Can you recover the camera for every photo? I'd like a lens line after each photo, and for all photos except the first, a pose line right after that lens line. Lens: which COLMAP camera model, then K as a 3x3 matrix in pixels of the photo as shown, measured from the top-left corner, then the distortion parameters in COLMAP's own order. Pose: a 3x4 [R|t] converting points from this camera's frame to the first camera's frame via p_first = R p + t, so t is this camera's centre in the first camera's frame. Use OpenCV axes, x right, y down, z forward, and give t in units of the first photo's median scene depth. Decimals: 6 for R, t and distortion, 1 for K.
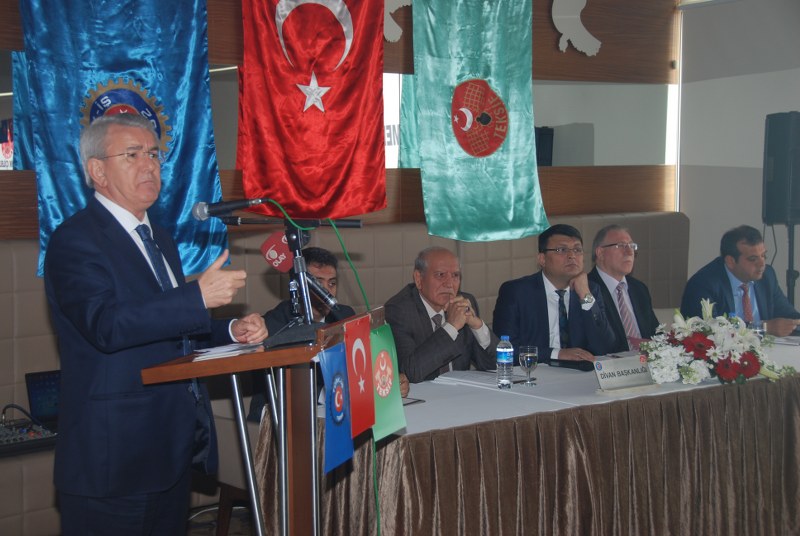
lens RADIAL K [[1326.3, 0, 428.4], [0, 1326.3, 270.7], [0, 0, 1]] dist [0.273121, 0.000000]
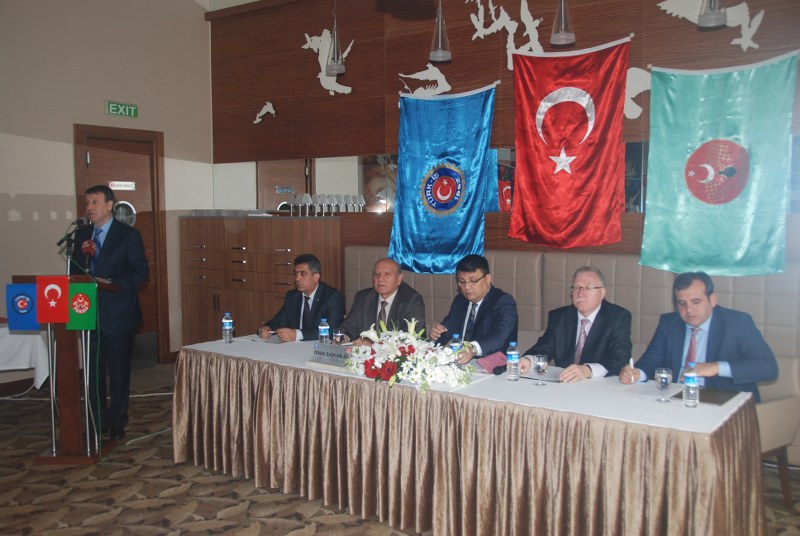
lens RADIAL K [[758.5, 0, 404.8], [0, 758.5, 261.0], [0, 0, 1]] dist [-0.009081, 0.000000]
pose [[0.265513, 0.071840, -0.961427, 0.677757], [-0.081809, 0.995302, 0.051778, -0.052415], [0.960630, 0.064906, 0.270142, 0.611208]]
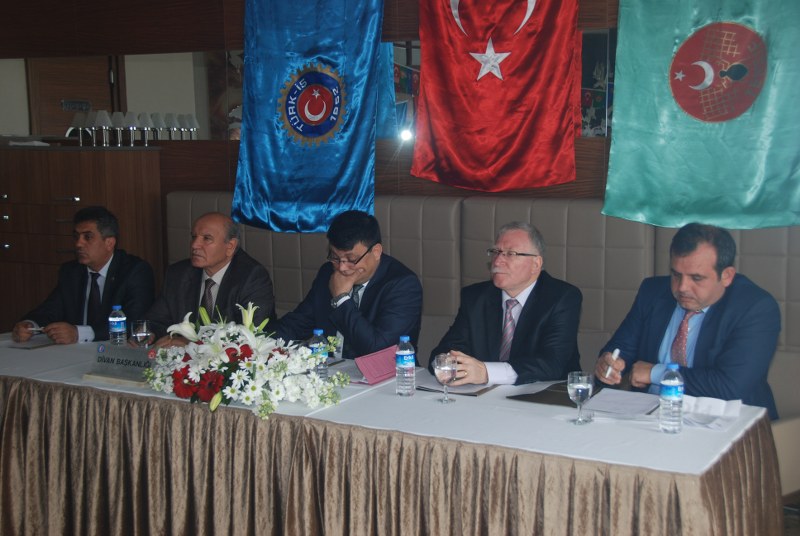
lens RADIAL K [[1085.2, 0, 388.4], [0, 1085.2, 258.4], [0, 0, 1]] dist [0.176387, 0.000000]
pose [[0.355957, 0.106556, -0.928408, 0.645595], [-0.073129, 0.993608, 0.086001, -0.052000], [0.931637, 0.037281, 0.361474, 0.643534]]
